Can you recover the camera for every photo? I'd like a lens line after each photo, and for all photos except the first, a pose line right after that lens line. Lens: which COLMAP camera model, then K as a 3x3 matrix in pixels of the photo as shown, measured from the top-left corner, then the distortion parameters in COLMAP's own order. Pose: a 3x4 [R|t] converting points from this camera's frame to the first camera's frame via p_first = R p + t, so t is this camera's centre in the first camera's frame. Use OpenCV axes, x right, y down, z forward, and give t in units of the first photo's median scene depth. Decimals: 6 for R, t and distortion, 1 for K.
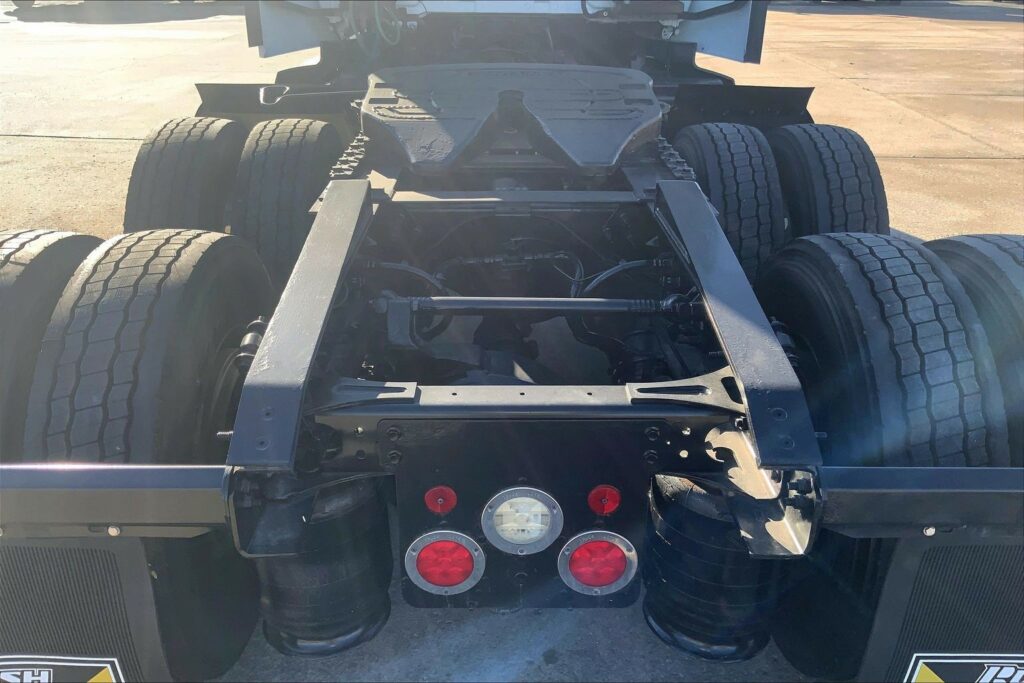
lens RADIAL K [[855.8, 0, 512.0], [0, 855.8, 341.5], [0, 0, 1]] dist [0.092098, -0.151309]
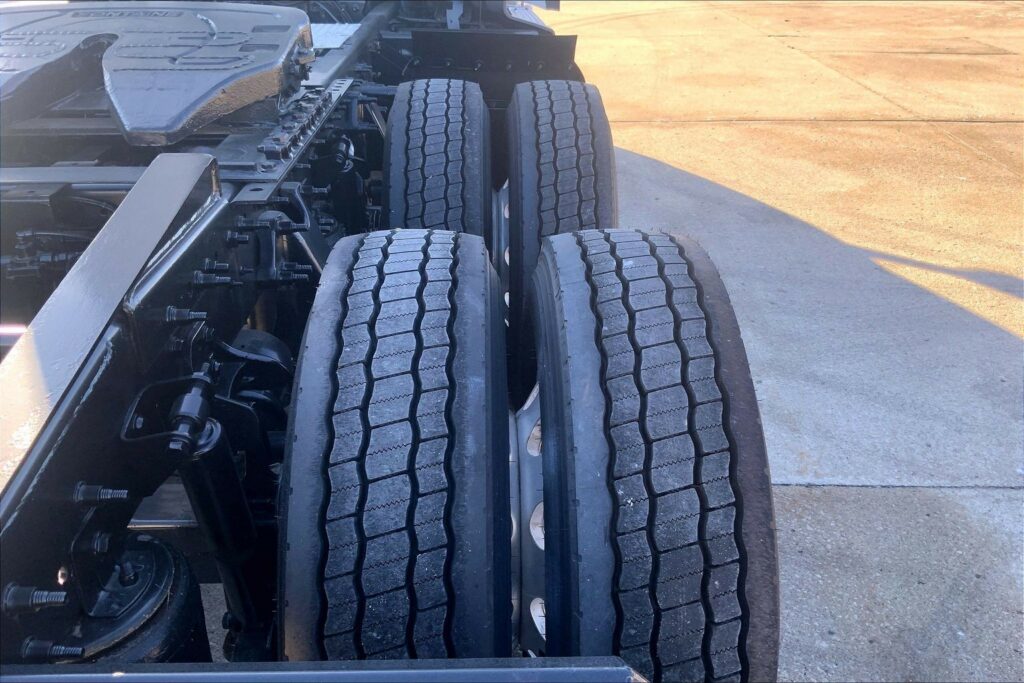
lens RADIAL K [[855.8, 0, 512.0], [0, 855.8, 341.5], [0, 0, 1]] dist [0.092098, -0.151309]
pose [[0.999749, -0.009439, 0.020320, 0.118307], [0.008630, 0.999180, 0.039562, -0.015841], [-0.020676, -0.039377, 0.999010, 0.073982]]
